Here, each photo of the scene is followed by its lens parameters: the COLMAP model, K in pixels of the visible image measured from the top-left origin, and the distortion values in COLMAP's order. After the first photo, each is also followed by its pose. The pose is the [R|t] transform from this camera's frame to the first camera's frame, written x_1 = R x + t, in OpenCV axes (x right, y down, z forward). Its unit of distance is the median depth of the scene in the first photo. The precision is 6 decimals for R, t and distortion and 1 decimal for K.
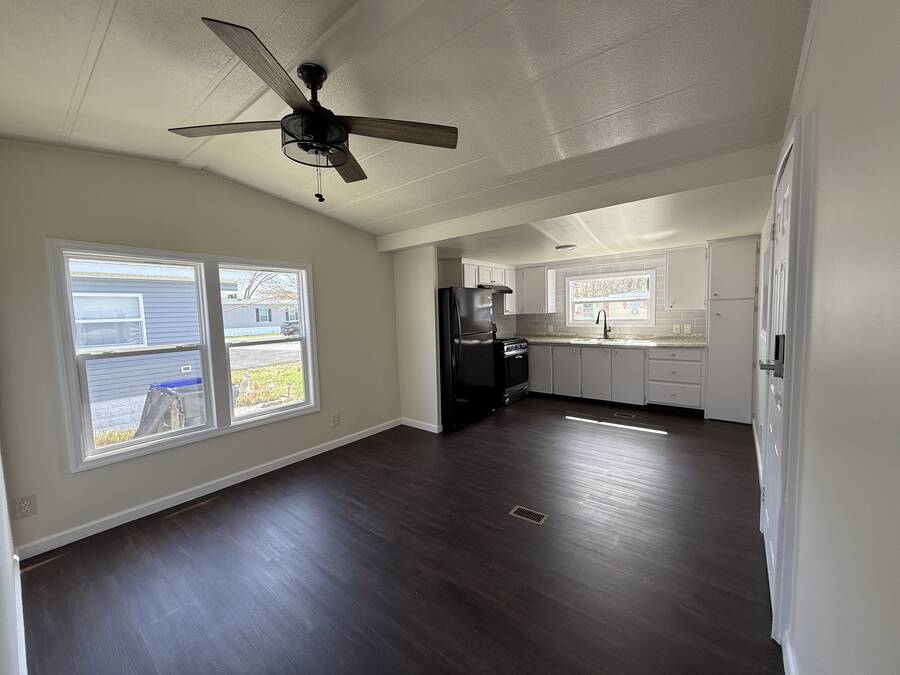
lens RADIAL K [[359.4, 0, 450.0], [0, 359.4, 337.5], [0, 0, 1]] dist [0.000257, 0.000023]
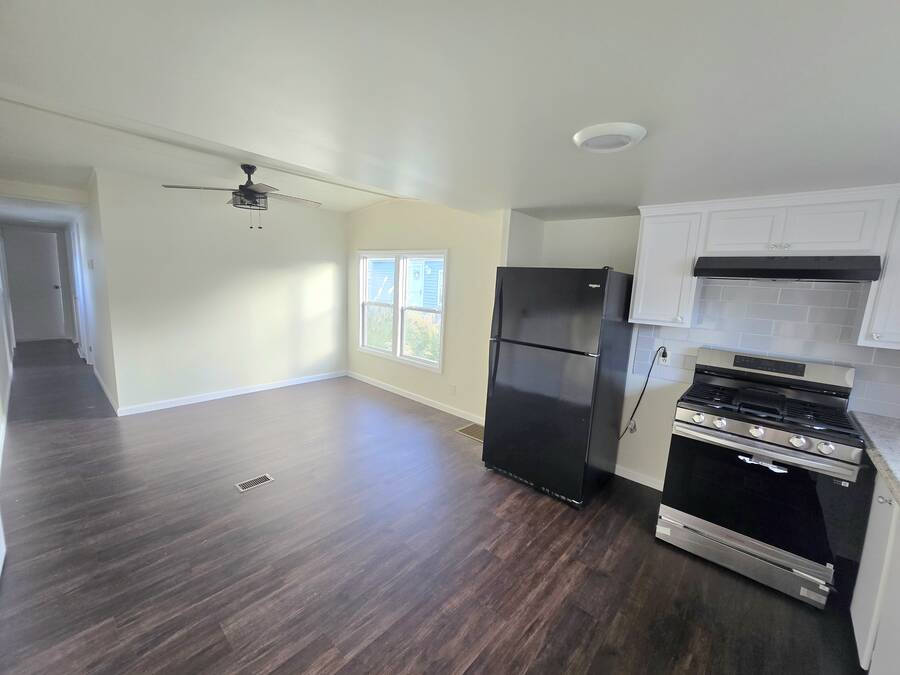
lens RADIAL K [[368.9, 0, 449.6], [0, 368.9, 340.7], [0, 0, 1]] dist [-0.001043, 0.000127]
pose [[-0.058222, 0.186097, -0.980805, 0.537668], [-0.116711, 0.974465, 0.191822, -0.095192], [0.991458, 0.125639, -0.035016, 0.702741]]
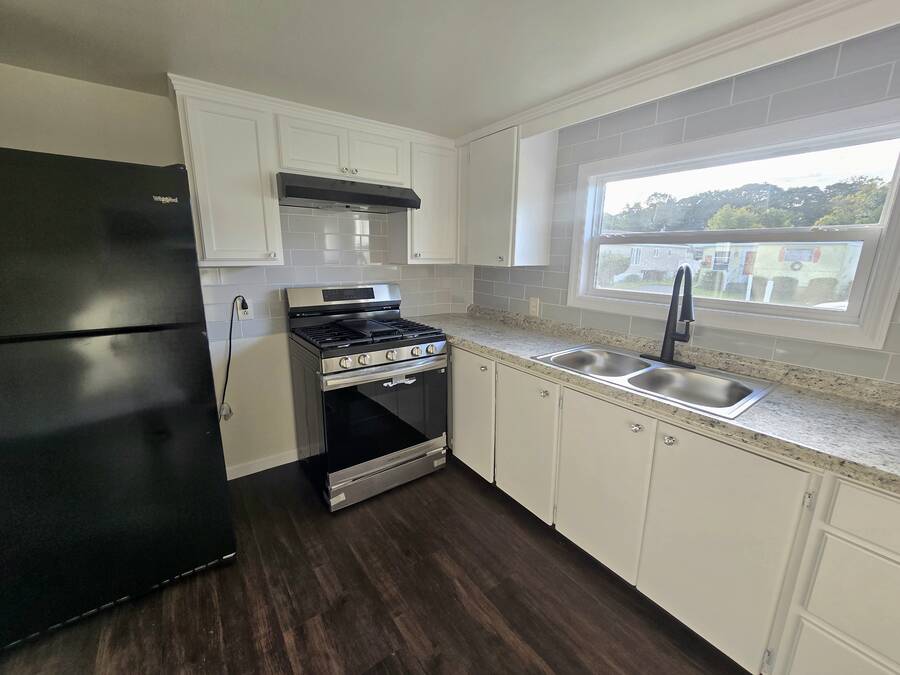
lens RADIAL K [[371.2, 0, 452.6], [0, 371.2, 337.2], [0, 0, 1]] dist [-0.002713, -0.000231]
pose [[0.963810, 0.102330, -0.246170, 0.335687], [-0.063096, 0.984722, 0.162303, -0.058030], [0.259017, -0.140897, 0.955541, 0.656427]]
